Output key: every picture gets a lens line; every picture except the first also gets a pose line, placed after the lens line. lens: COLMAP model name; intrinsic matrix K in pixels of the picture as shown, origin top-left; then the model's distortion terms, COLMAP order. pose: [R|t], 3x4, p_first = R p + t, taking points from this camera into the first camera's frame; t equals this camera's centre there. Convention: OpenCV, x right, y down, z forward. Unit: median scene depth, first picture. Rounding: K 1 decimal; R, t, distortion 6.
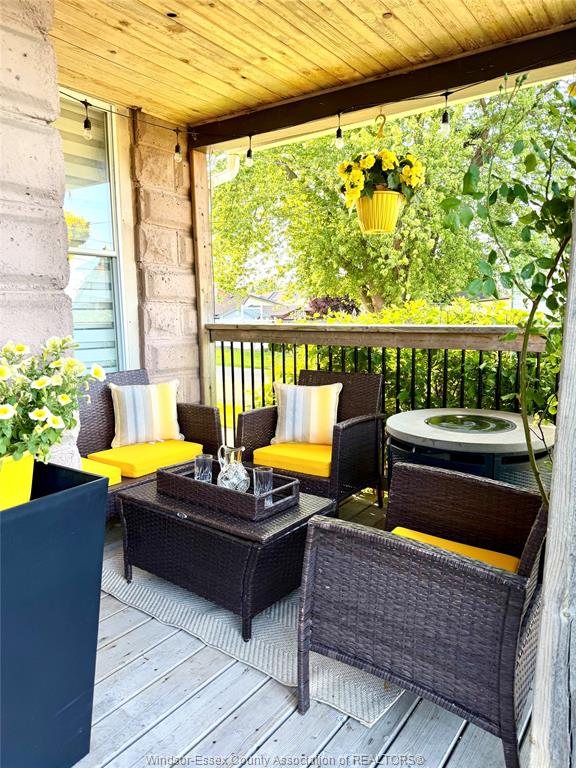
lens RADIAL K [[543.5, 0, 284.7], [0, 543.5, 384.9], [0, 0, 1]] dist [0.086943, -0.006822]
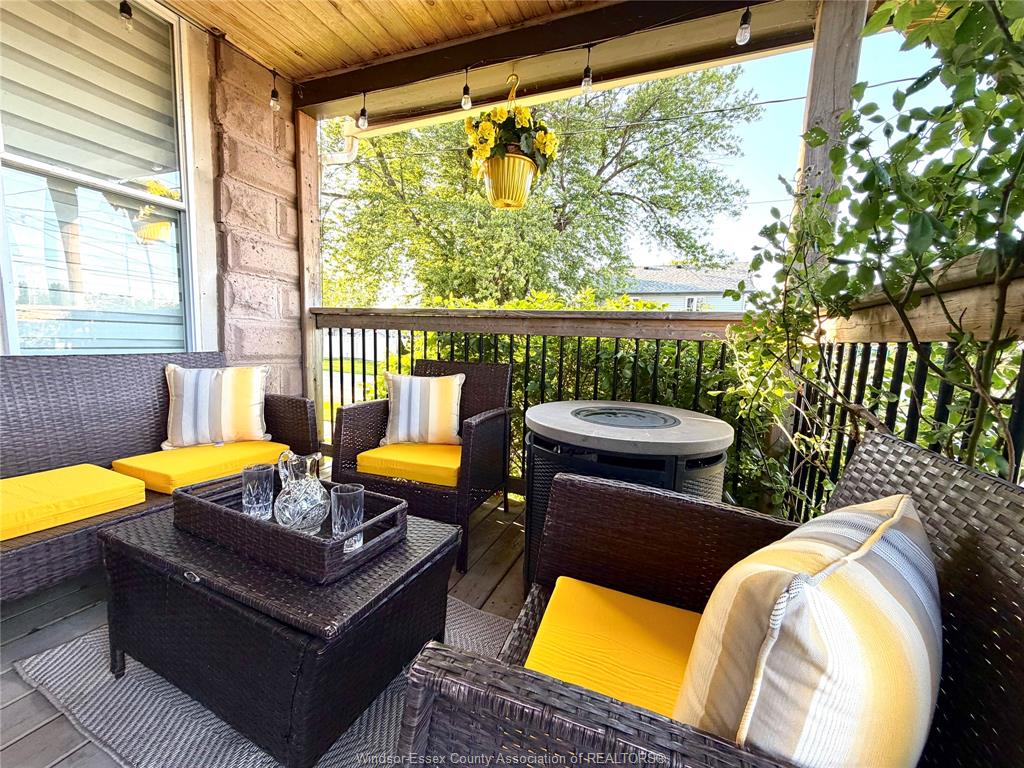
lens RADIAL K [[408.3, 0, 503.9], [0, 408.3, 384.6], [0, 0, 1]] dist [-0.003124, 0.000940]
pose [[0.974894, 0.017832, 0.221955, 0.019598], [-0.012897, 0.999637, -0.023665, 0.029843], [-0.222296, 0.020208, 0.974770, 0.340884]]
